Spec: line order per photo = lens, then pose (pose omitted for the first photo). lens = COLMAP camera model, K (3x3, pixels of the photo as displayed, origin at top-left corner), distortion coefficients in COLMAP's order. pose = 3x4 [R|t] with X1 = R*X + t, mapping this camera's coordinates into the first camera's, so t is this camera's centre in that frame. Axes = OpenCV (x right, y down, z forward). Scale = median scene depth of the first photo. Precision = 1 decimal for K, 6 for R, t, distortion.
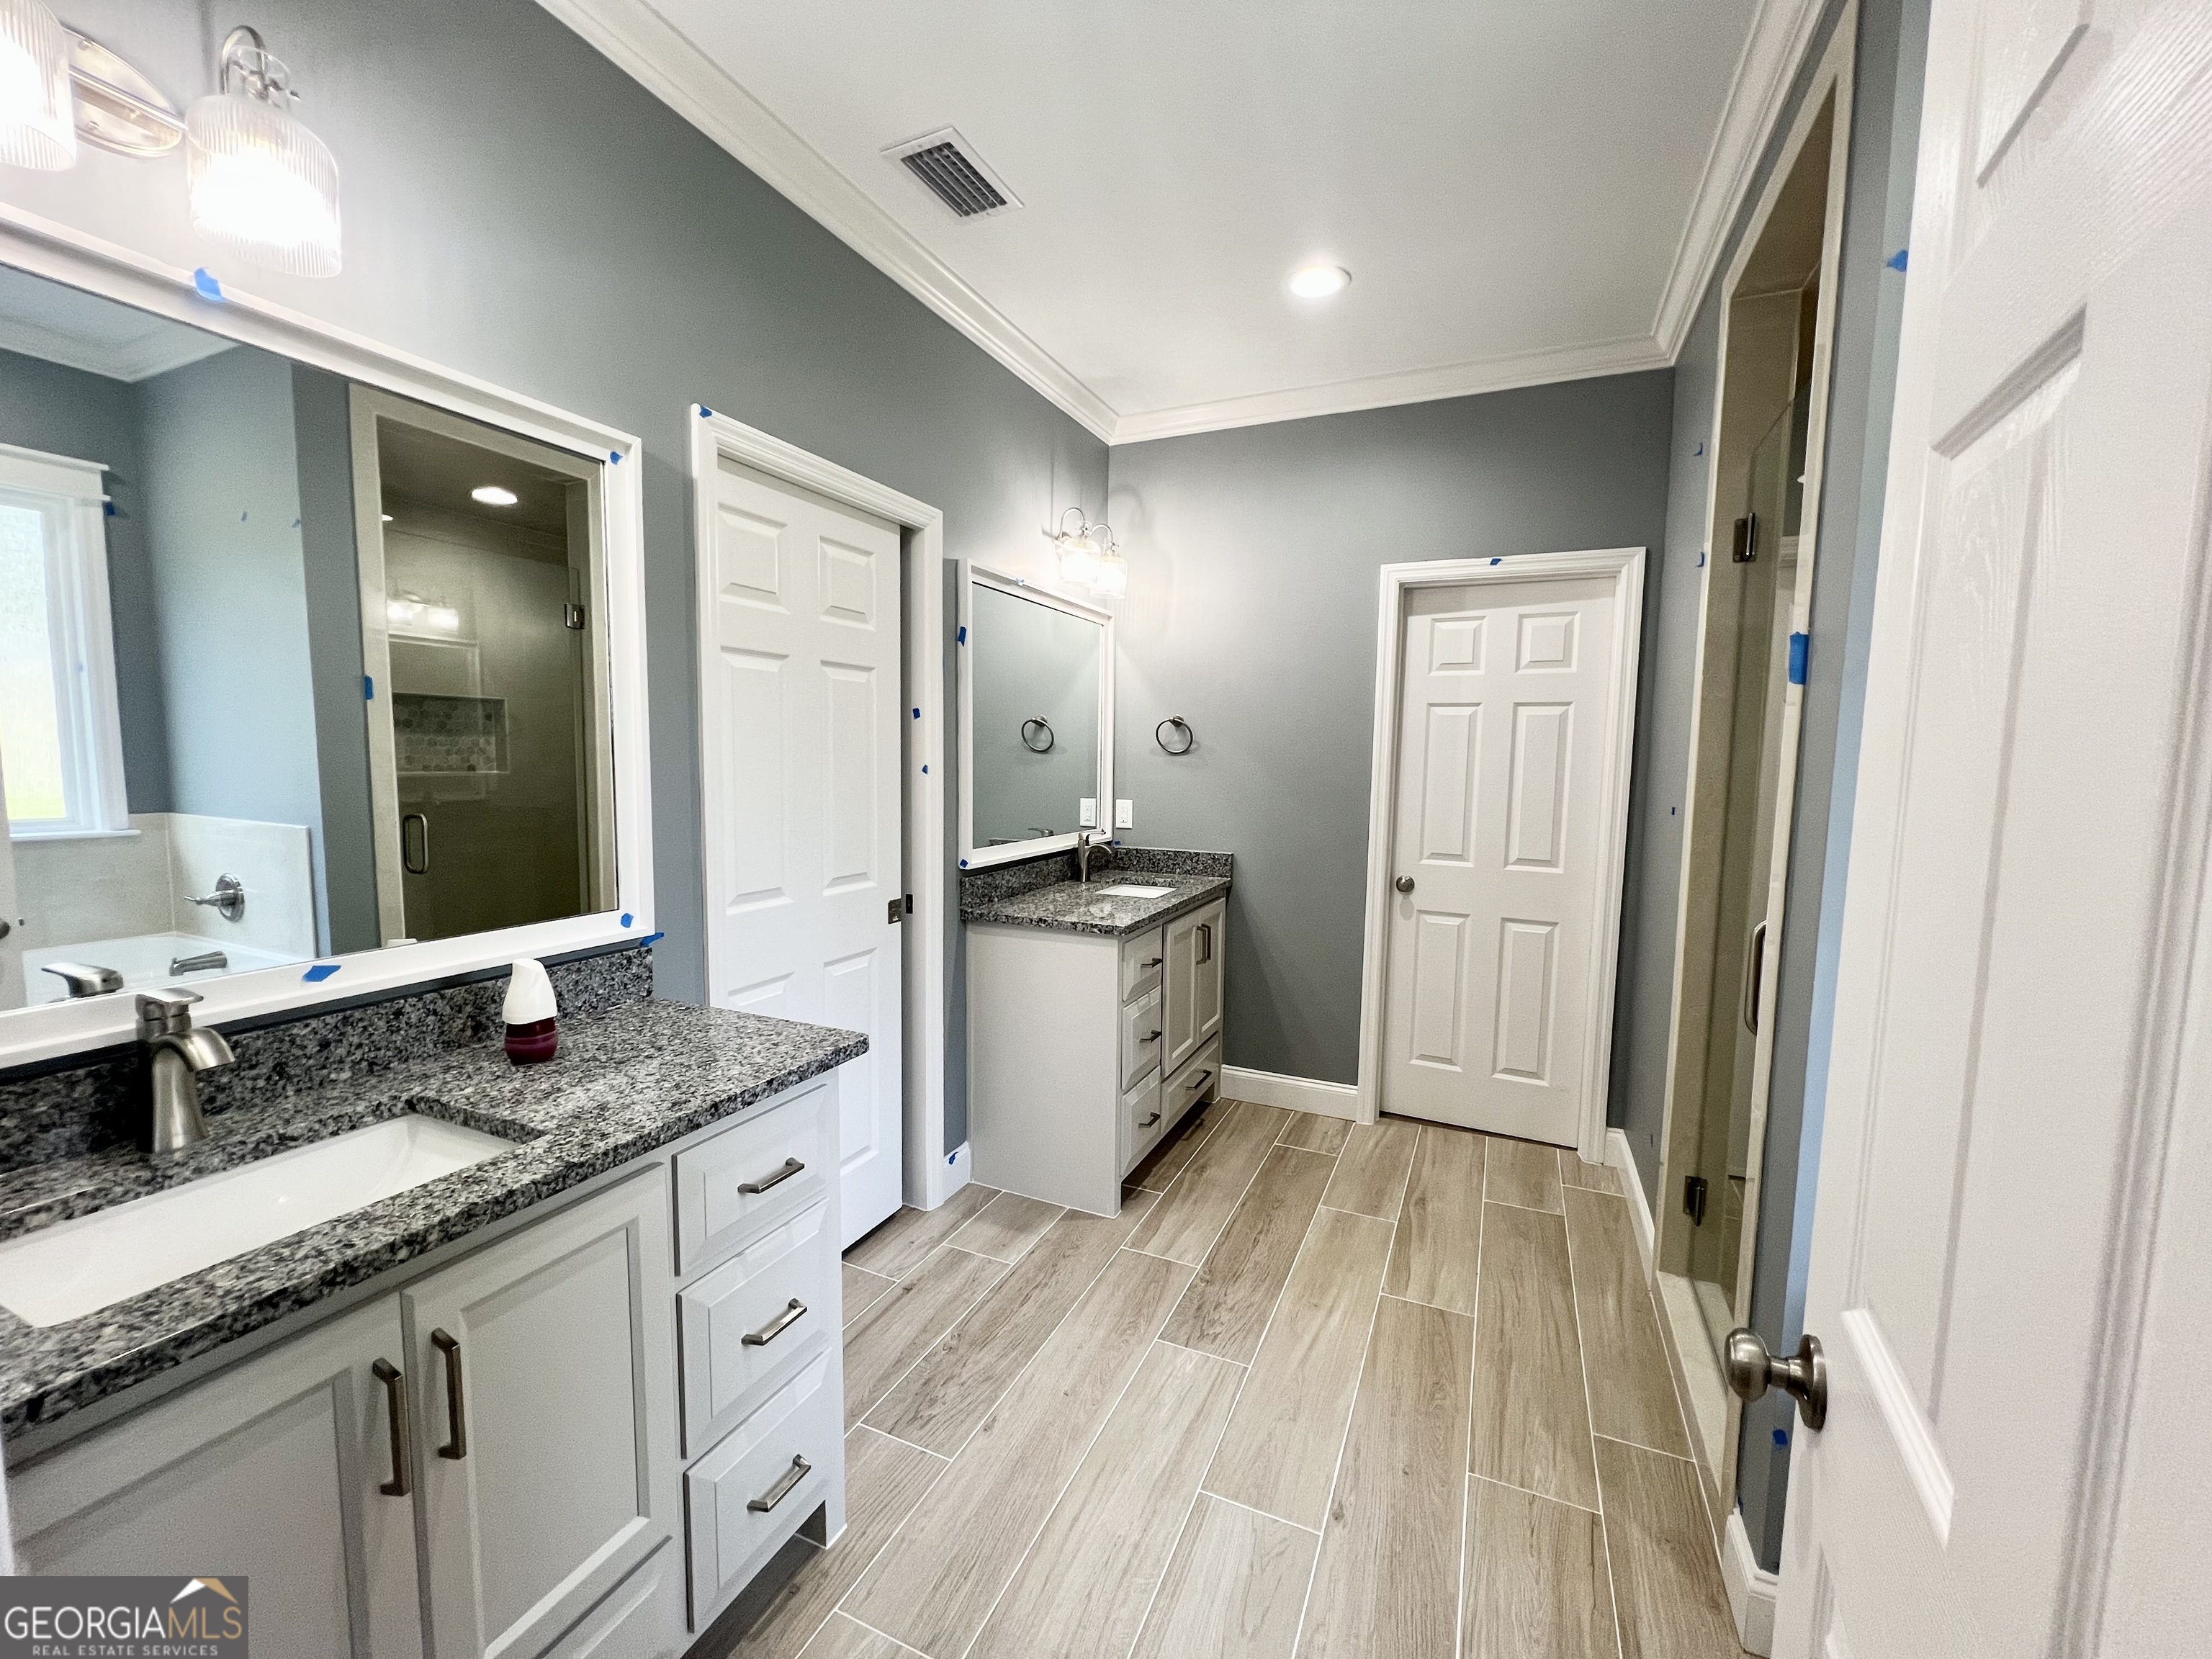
lens RADIAL K [[889.0, 0, 1105.4], [0, 889.0, 821.4], [0, 0, 1]] dist [-0.002845, -0.000075]
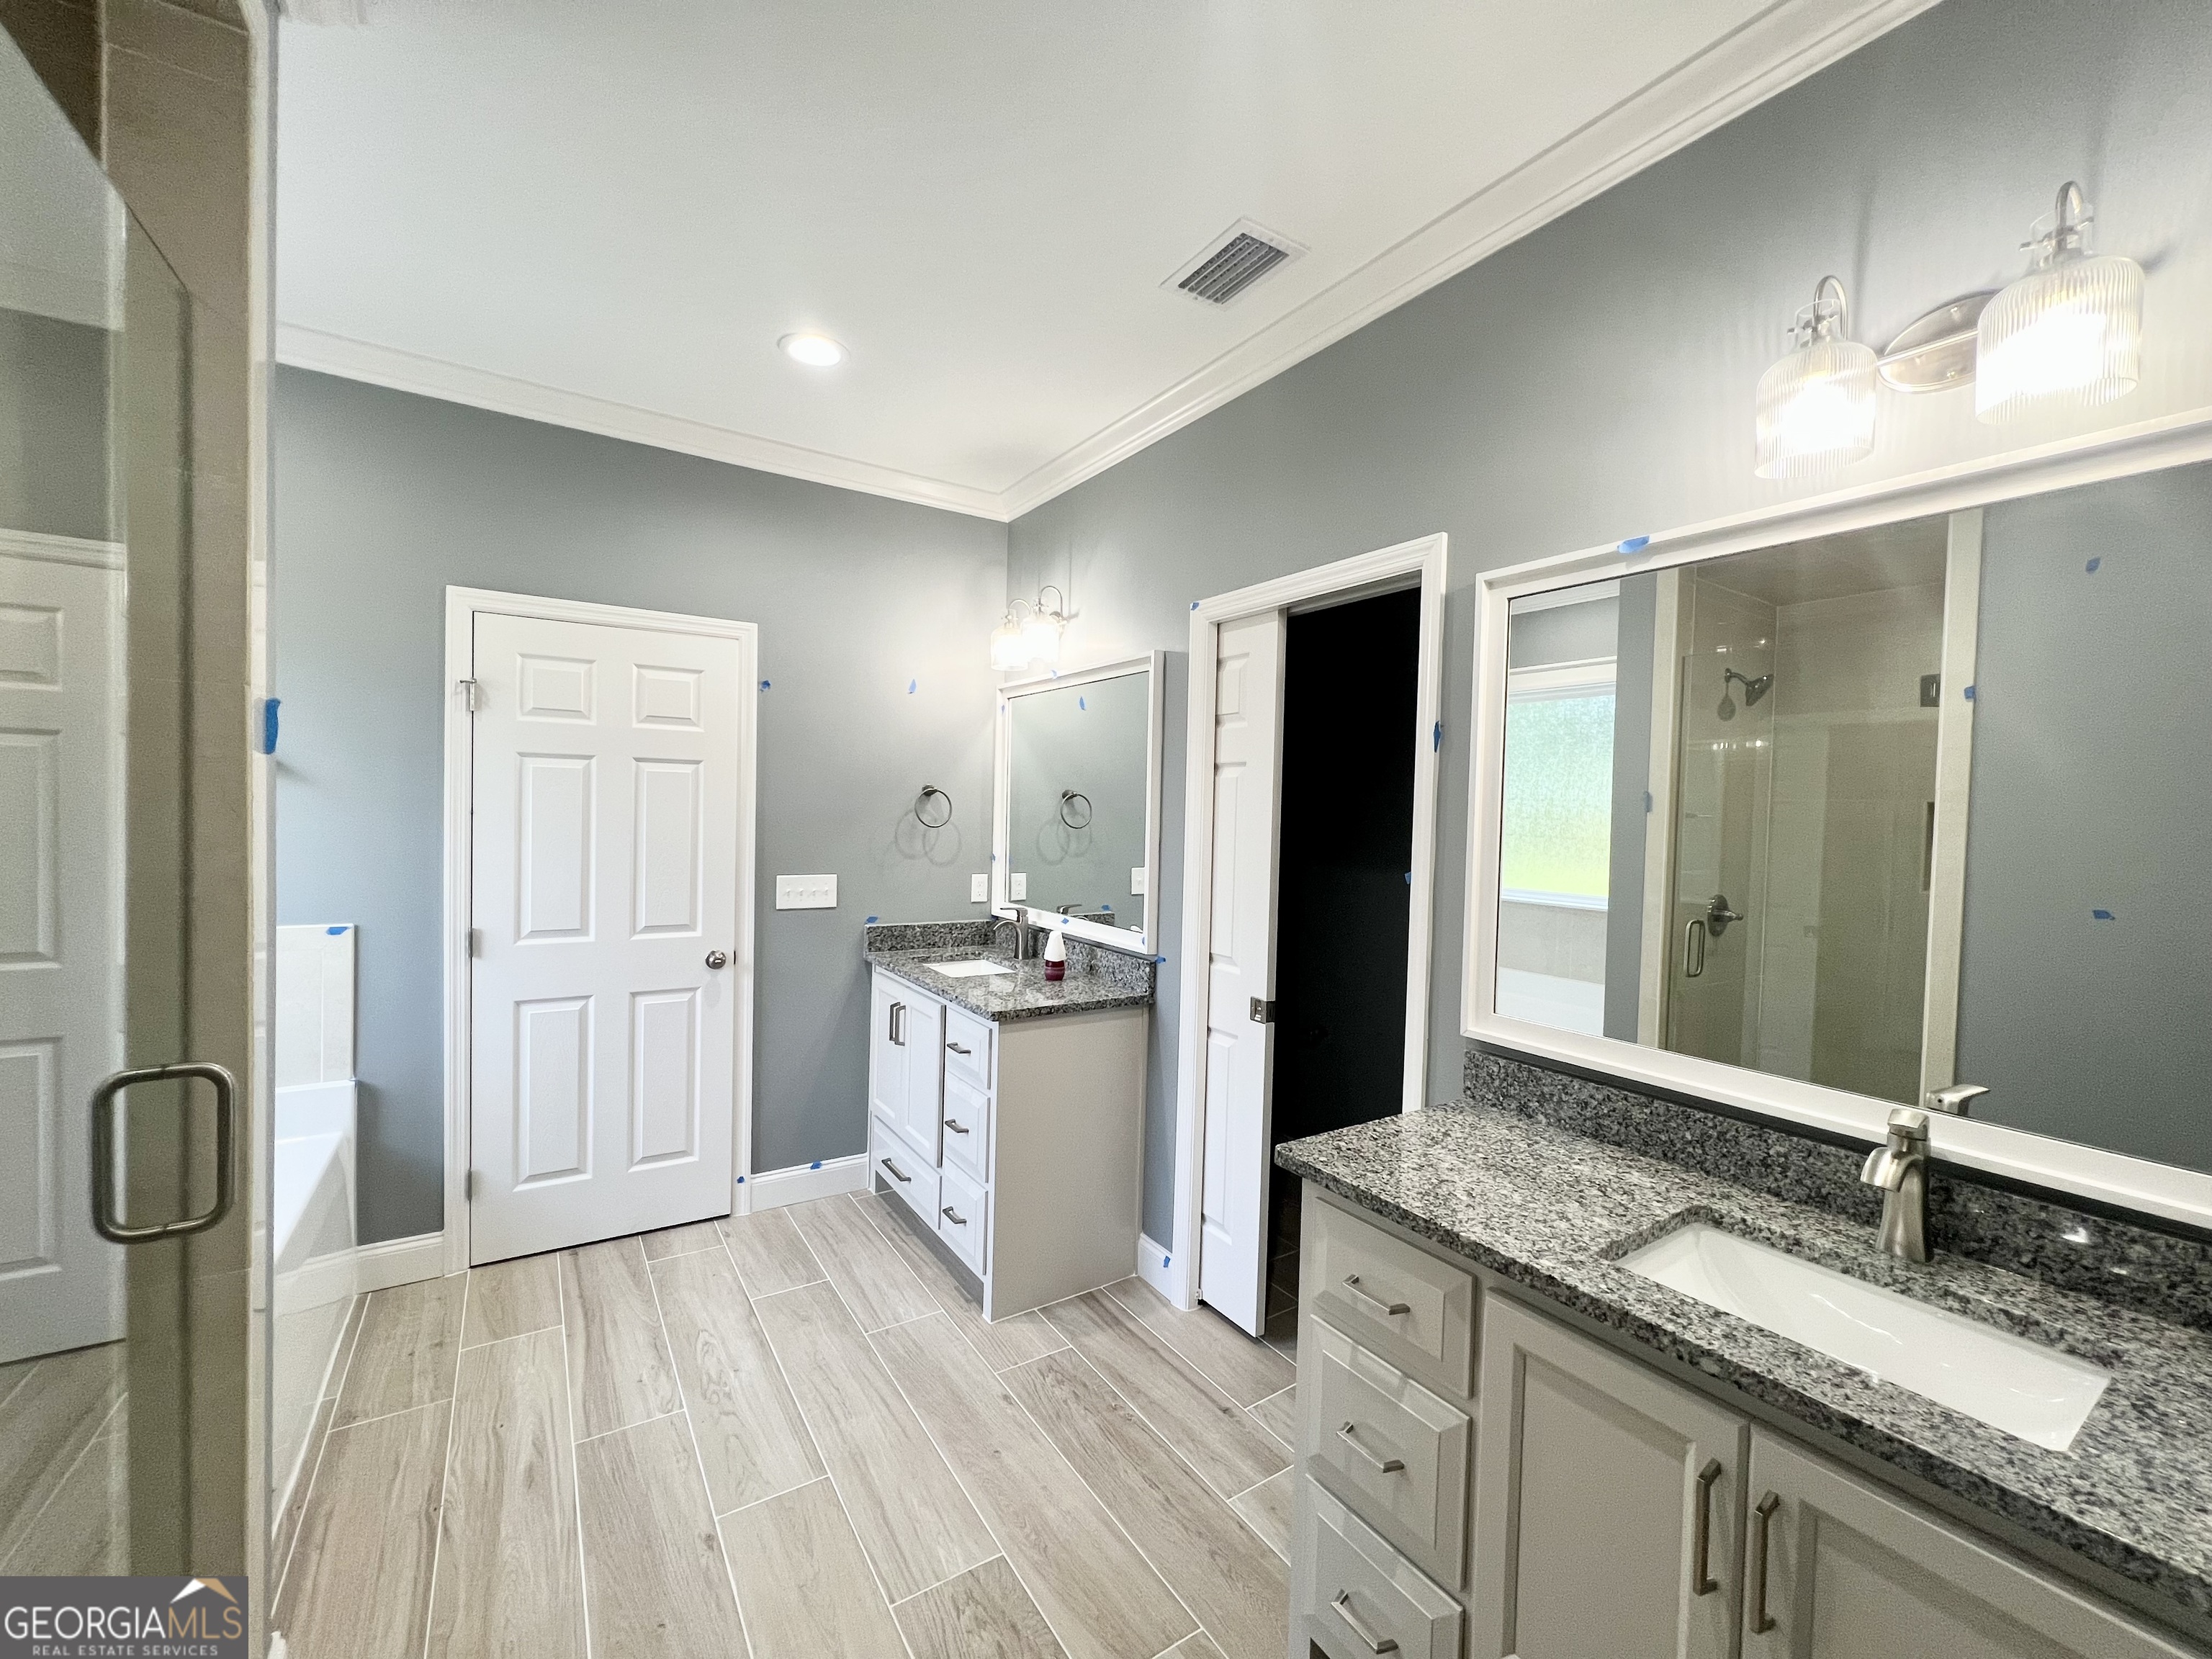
lens RADIAL K [[889.0, 0, 1102.0], [0, 889.0, 847.5], [0, 0, 1]] dist [-0.002845, -0.000075]
pose [[-0.543204, -0.013835, -0.839487, 0.723524], [-0.116643, 0.991412, 0.059137, -0.121214], [0.831459, 0.130044, -0.540152, 1.477593]]
